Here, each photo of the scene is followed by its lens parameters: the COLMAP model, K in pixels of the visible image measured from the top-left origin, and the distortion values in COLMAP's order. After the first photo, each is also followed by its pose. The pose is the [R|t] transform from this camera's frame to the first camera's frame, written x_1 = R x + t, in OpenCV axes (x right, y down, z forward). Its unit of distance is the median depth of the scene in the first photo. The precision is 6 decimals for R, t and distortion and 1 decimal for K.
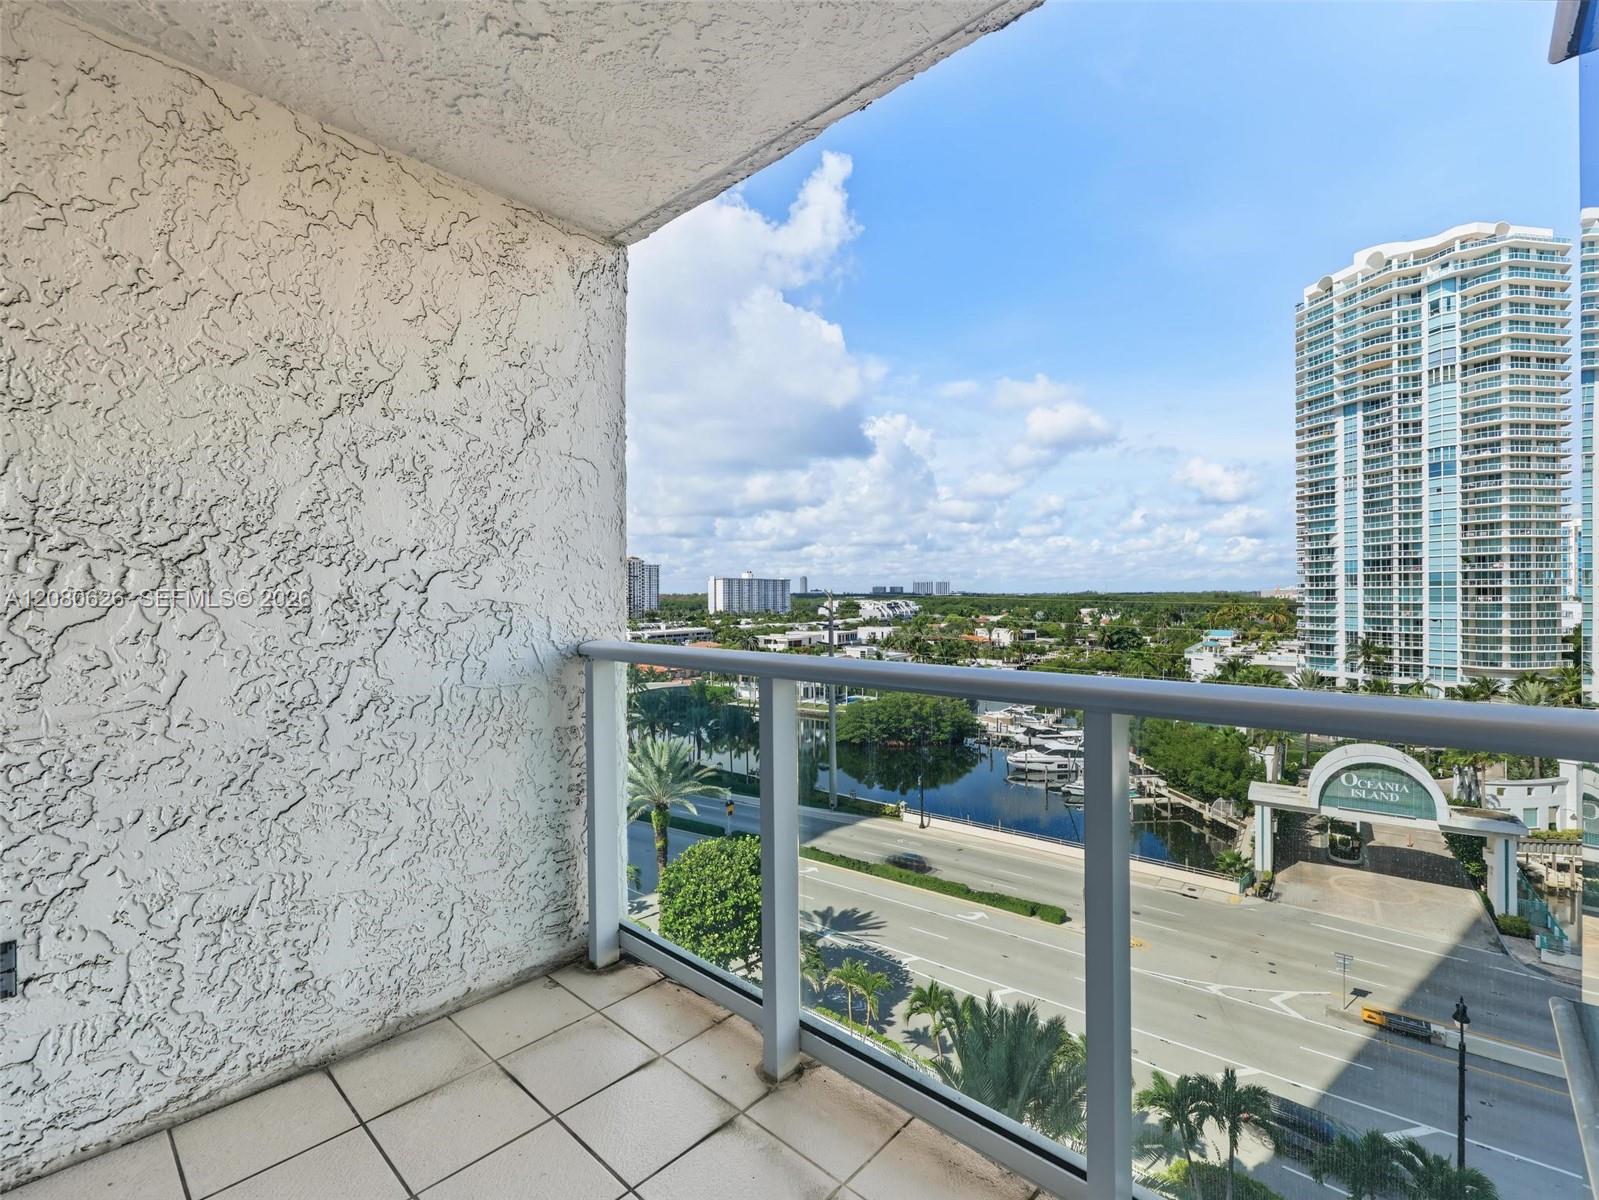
lens RADIAL K [[725.3, 0, 795.7], [0, 725.3, 598.5], [0, 0, 1]] dist [-0.000063, -0.000213]
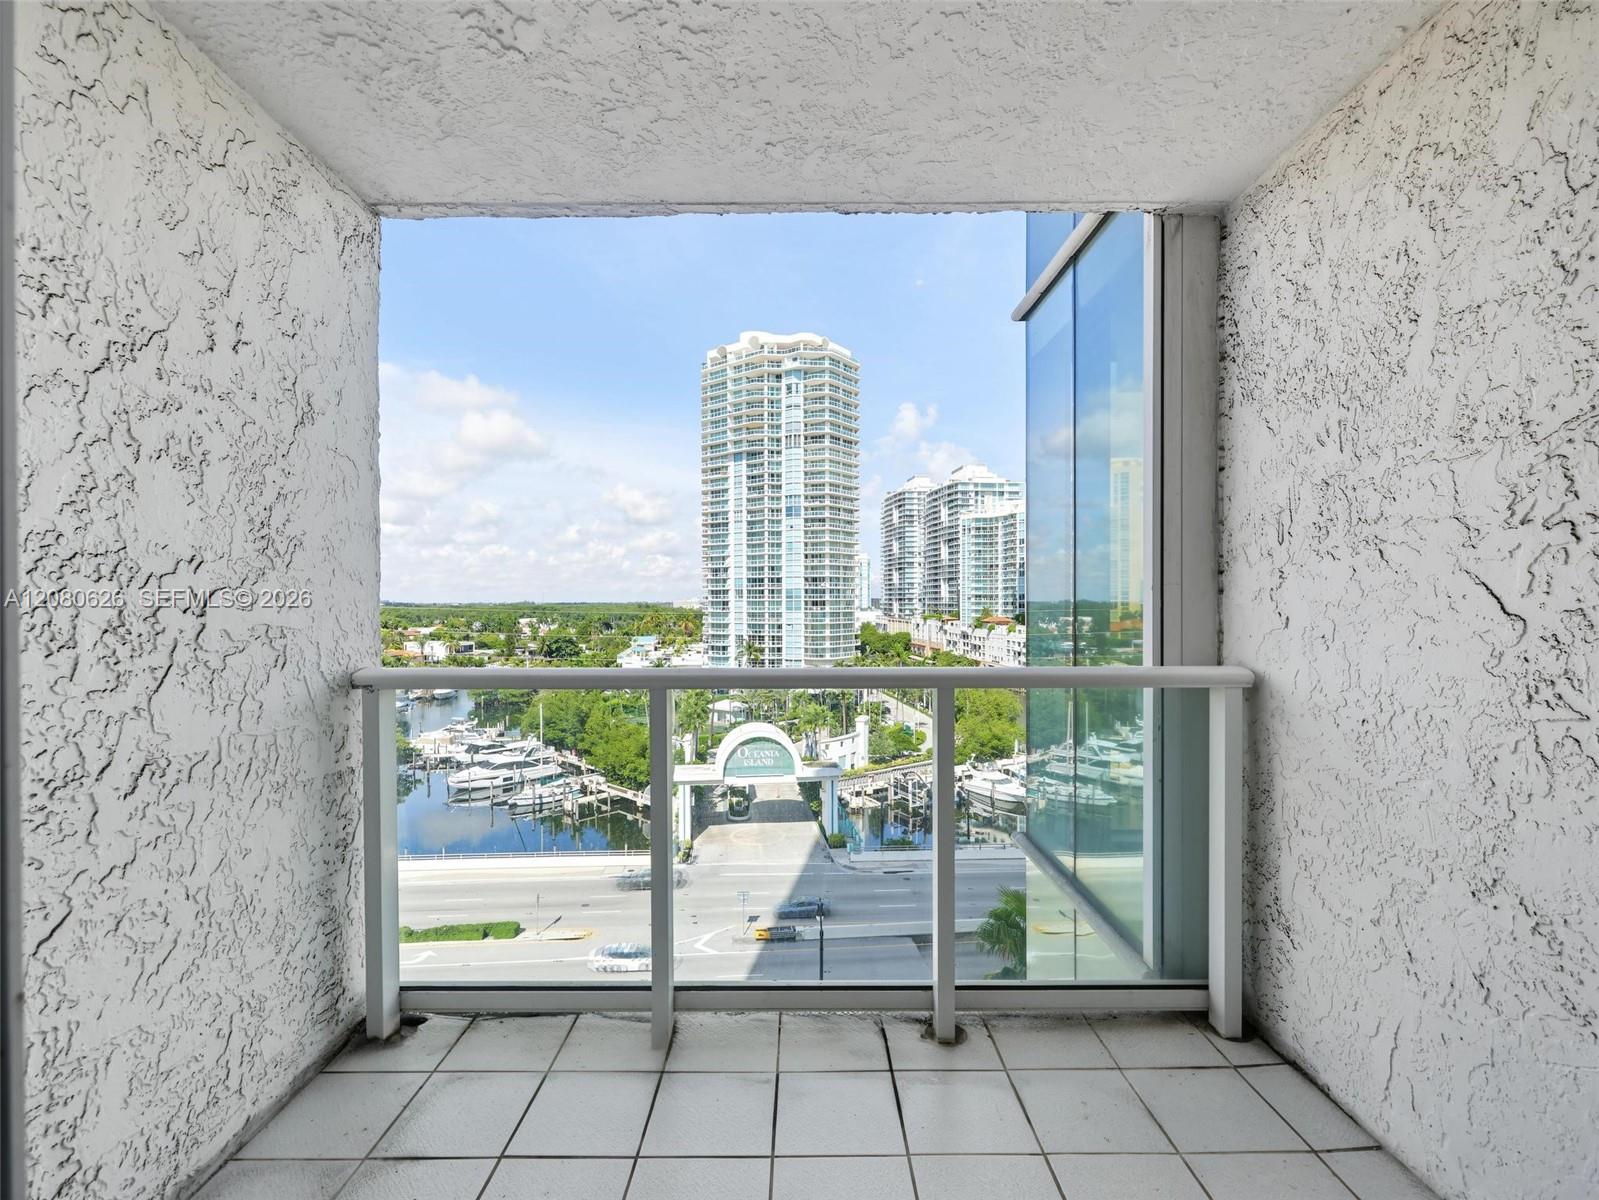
lens RADIAL K [[731.2, 0, 799.8], [0, 731.2, 610.6], [0, 0, 1]] dist [0.000632, -0.000034]
pose [[0.736666, -0.003474, 0.676248, -0.510558], [0.001743, 0.999993, 0.003239, -0.014176], [-0.676255, -0.001207, 0.736667, 0.007304]]
